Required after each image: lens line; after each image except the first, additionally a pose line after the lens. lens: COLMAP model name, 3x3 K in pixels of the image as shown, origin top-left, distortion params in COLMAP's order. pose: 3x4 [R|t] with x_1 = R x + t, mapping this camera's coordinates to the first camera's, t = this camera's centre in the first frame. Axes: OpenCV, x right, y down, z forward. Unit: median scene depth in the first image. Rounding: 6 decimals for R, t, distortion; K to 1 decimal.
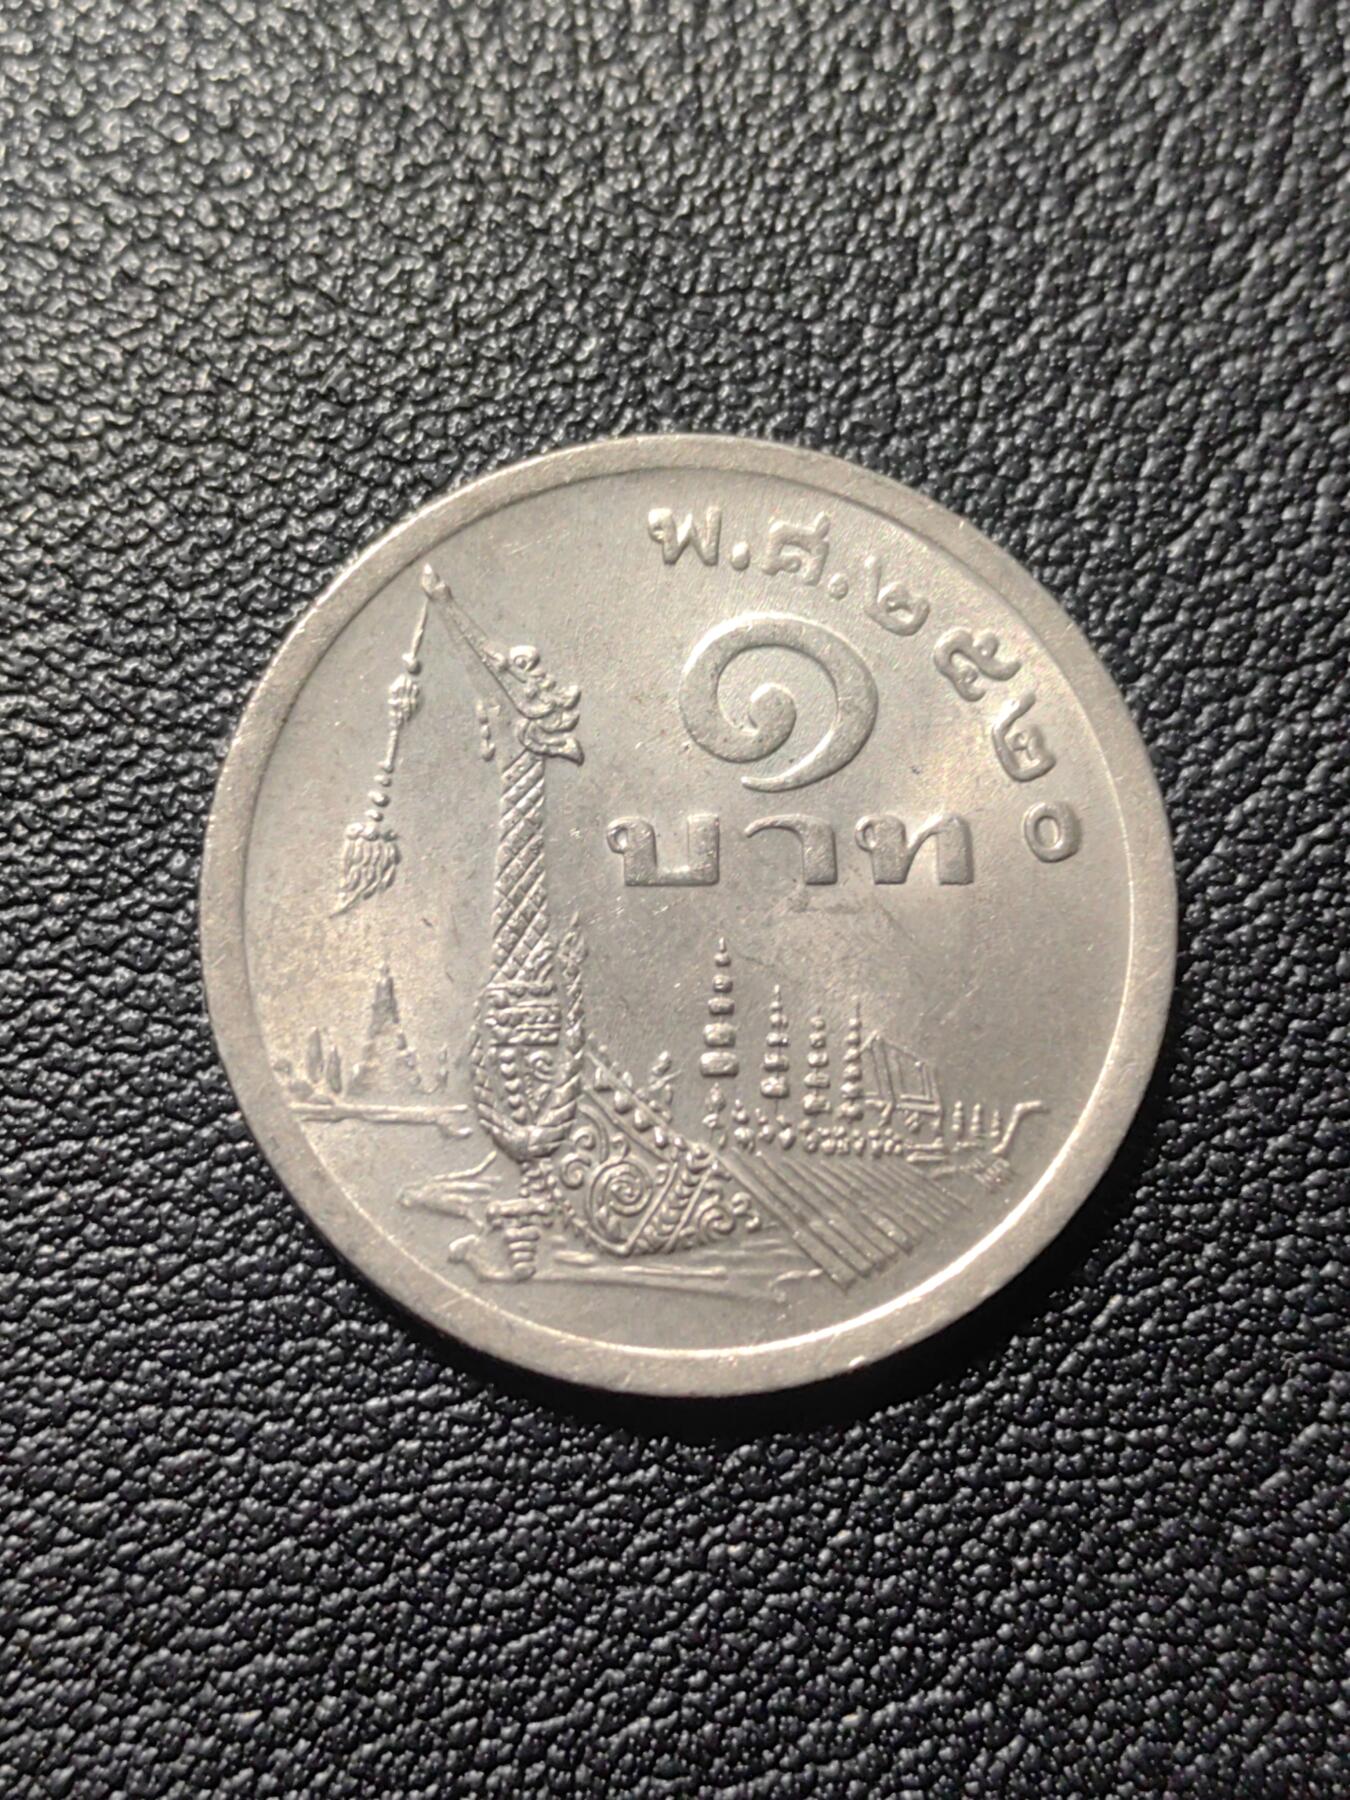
lens RADIAL K [[3030.7, 0, 718.8], [0, 3030.7, 903.5], [0, 0, 1]] dist [-0.012720, 0.000000]
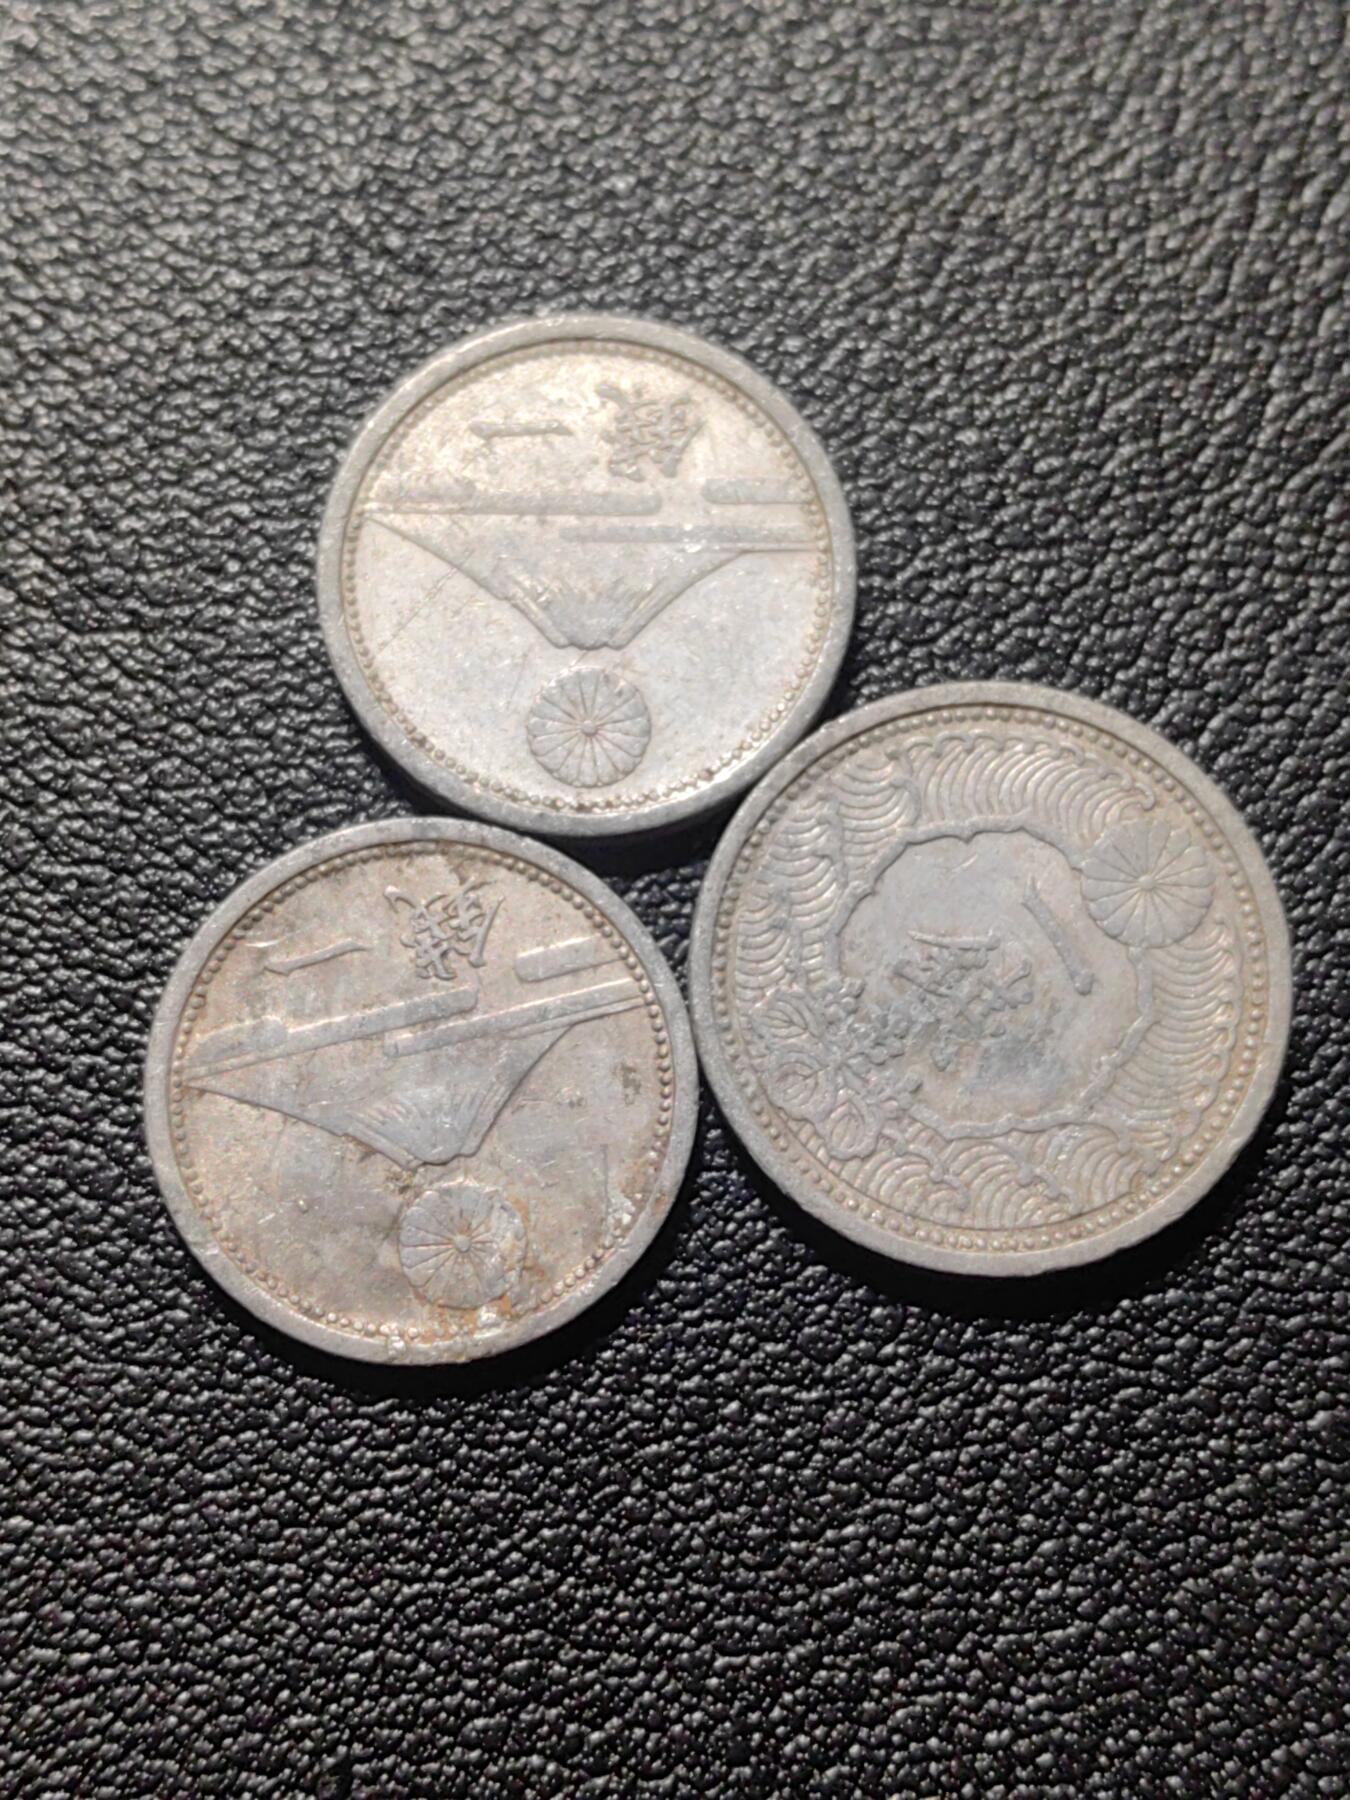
lens RADIAL K [[3488.8, 0, 641.0], [0, 3488.8, 867.9], [0, 0, 1]] dist [0.000716, 0.000000]
pose [[0.987965, 0.150549, -0.035488, -0.065144], [-0.152441, 0.986574, -0.058599, 0.420590], [0.026189, 0.063304, 0.997651, -0.345803]]
